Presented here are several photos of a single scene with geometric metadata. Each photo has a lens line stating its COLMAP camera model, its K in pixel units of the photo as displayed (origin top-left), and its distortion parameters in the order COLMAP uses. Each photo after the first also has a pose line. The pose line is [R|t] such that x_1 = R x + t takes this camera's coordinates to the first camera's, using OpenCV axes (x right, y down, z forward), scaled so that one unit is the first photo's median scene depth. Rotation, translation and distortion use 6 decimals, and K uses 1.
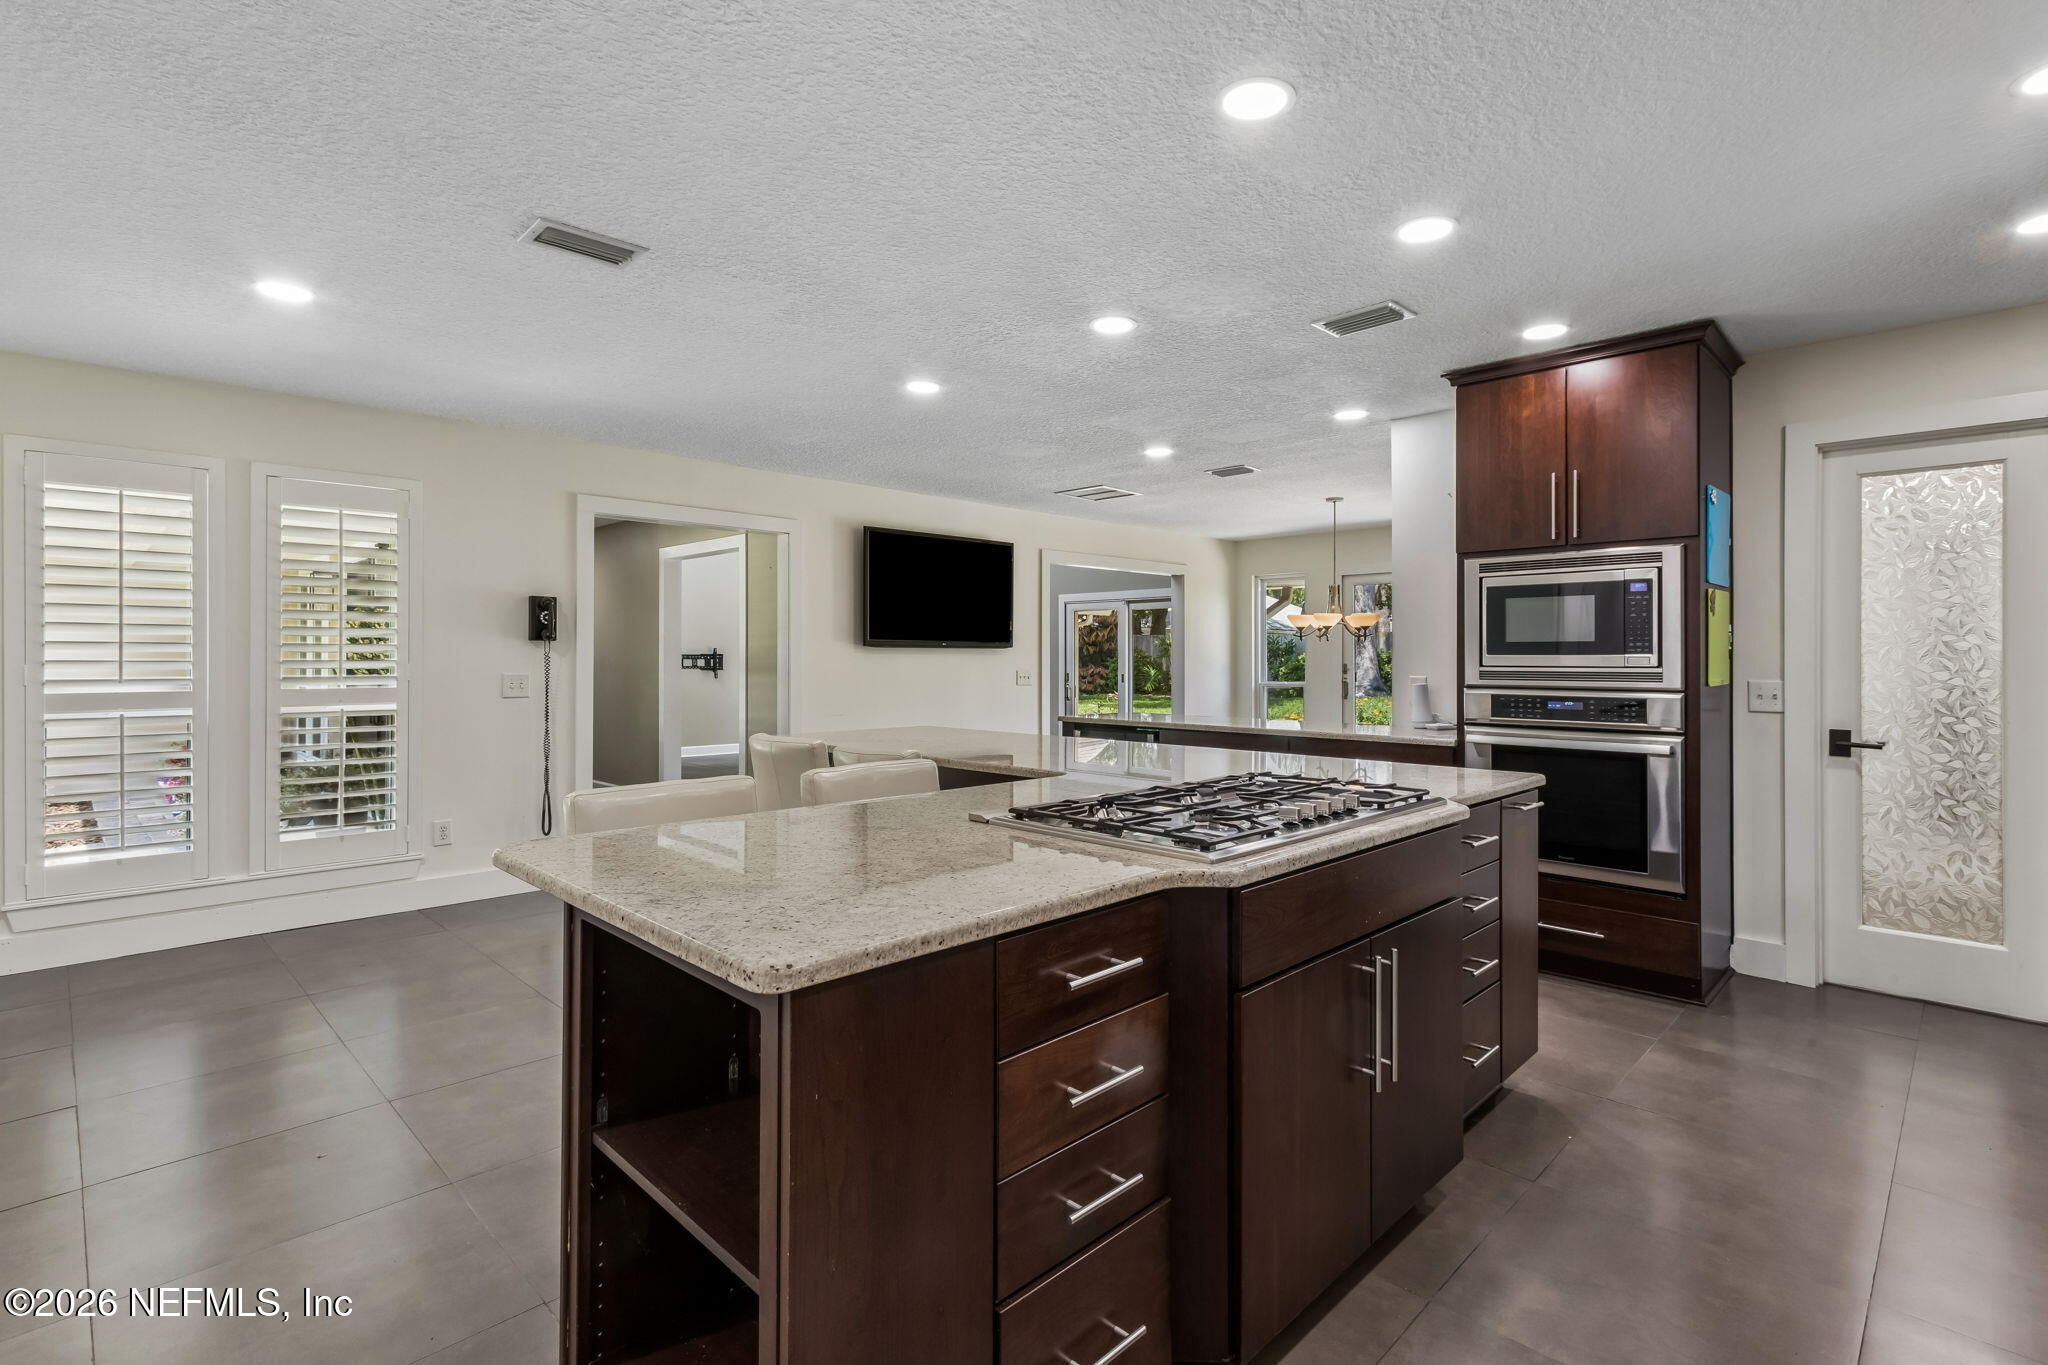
lens RADIAL K [[969.8, 0, 1029.3], [0, 969.8, 662.7], [0, 0, 1]] dist [0.004918, 0.000553]
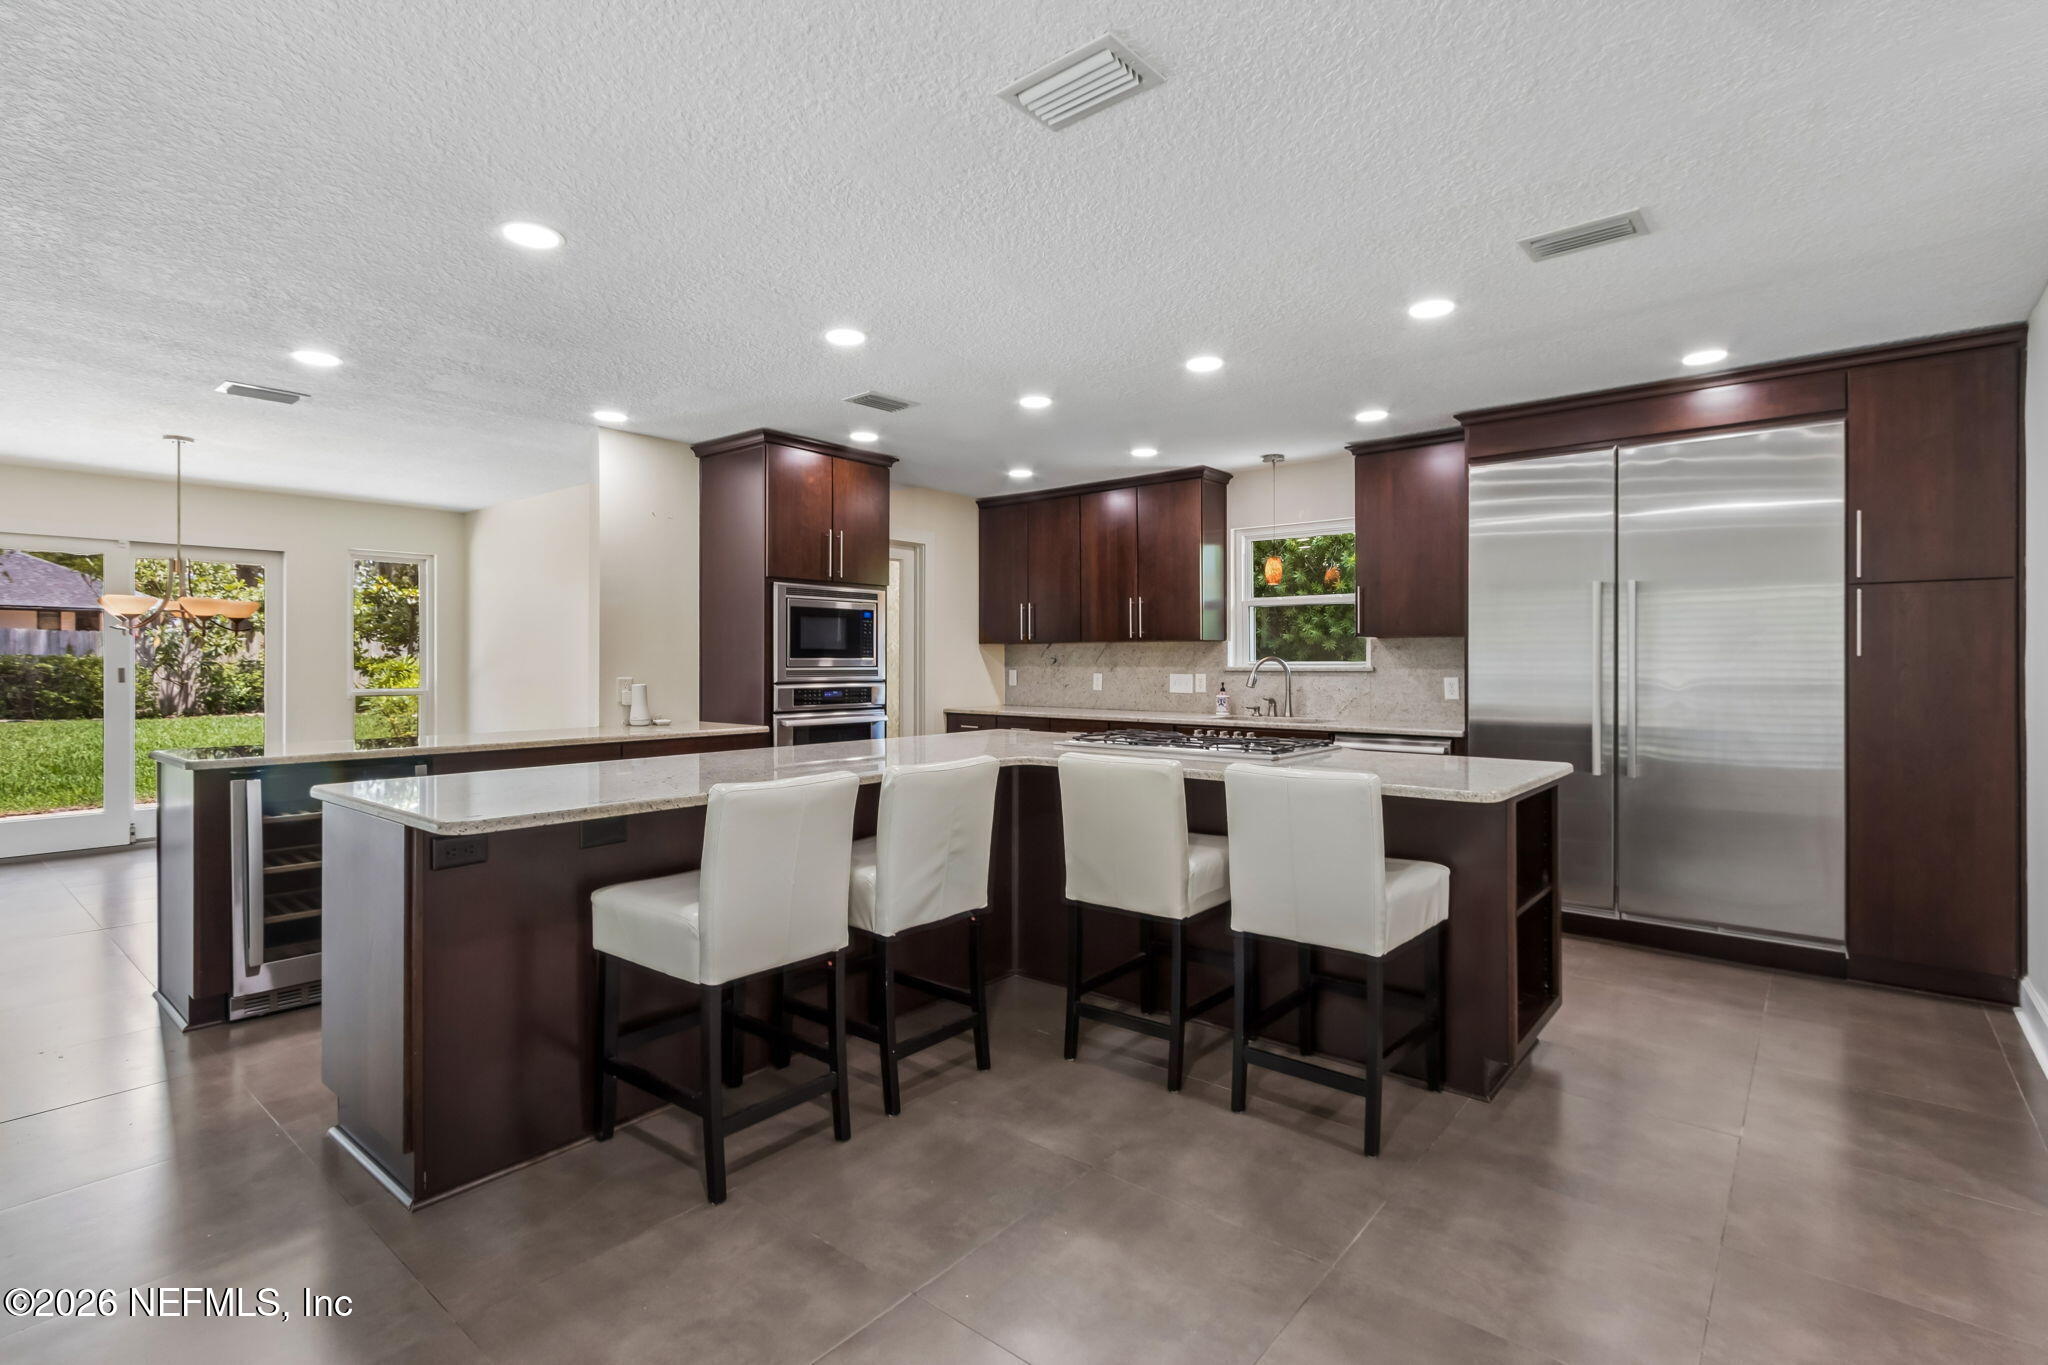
lens RADIAL K [[969.8, 0, 1029.3], [0, 969.8, 662.7], [0, 0, 1]] dist [0.004918, 0.000553]
pose [[-0.078811, -0.004769, 0.996878, -0.892061], [0.000900, 0.999988, 0.004855, -0.008603], [-0.996889, 0.001280, -0.078805, 0.827939]]
